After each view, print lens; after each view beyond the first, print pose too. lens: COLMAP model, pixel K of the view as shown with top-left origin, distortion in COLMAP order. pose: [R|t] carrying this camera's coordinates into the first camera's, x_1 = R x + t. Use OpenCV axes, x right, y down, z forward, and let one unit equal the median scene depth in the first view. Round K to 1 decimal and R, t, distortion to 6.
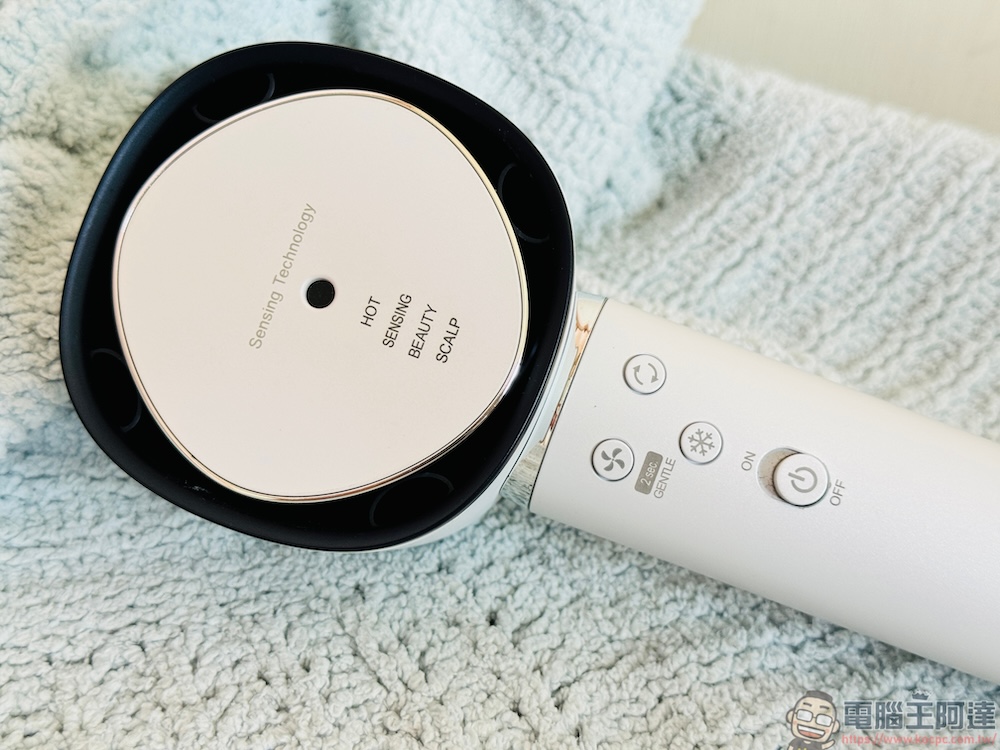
lens RADIAL K [[1413.0, 0, 500.0], [0, 1413.0, 375.0], [0, 0, 1]] dist [0.132660, -0.006738]
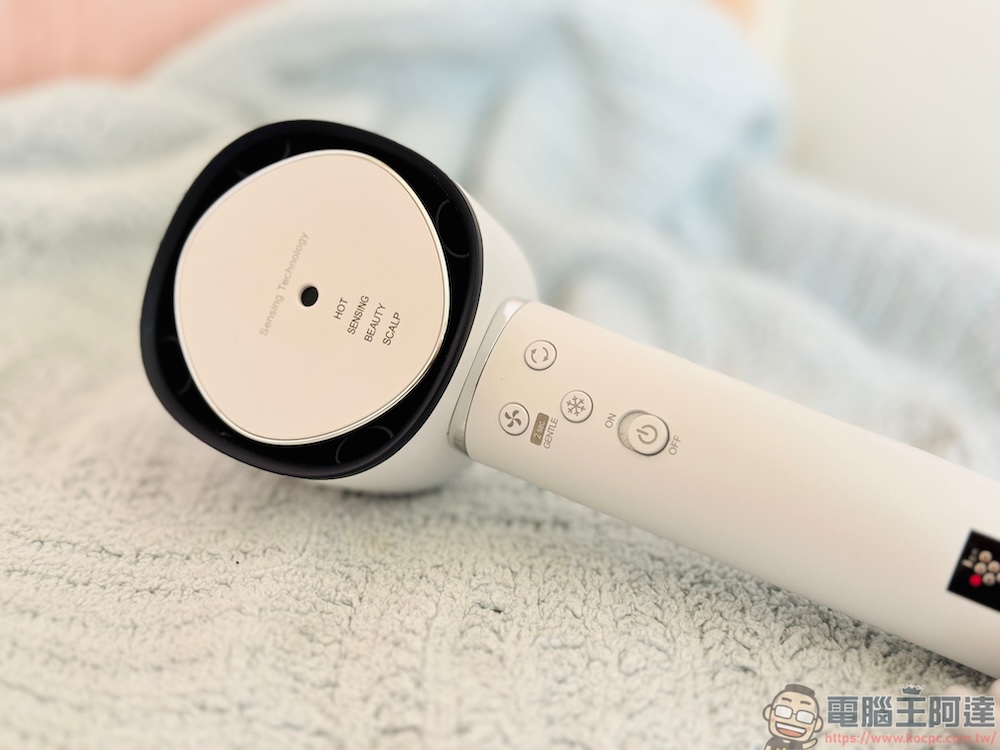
lens RADIAL K [[1413.0, 0, 500.0], [0, 1413.0, 375.0], [0, 0, 1]] dist [0.132660, -0.006738]
pose [[0.967606, 0.005190, -0.252411, 0.406871], [-0.016443, 0.998962, -0.042491, 0.075966], [0.251928, 0.045265, 0.966687, -0.296067]]
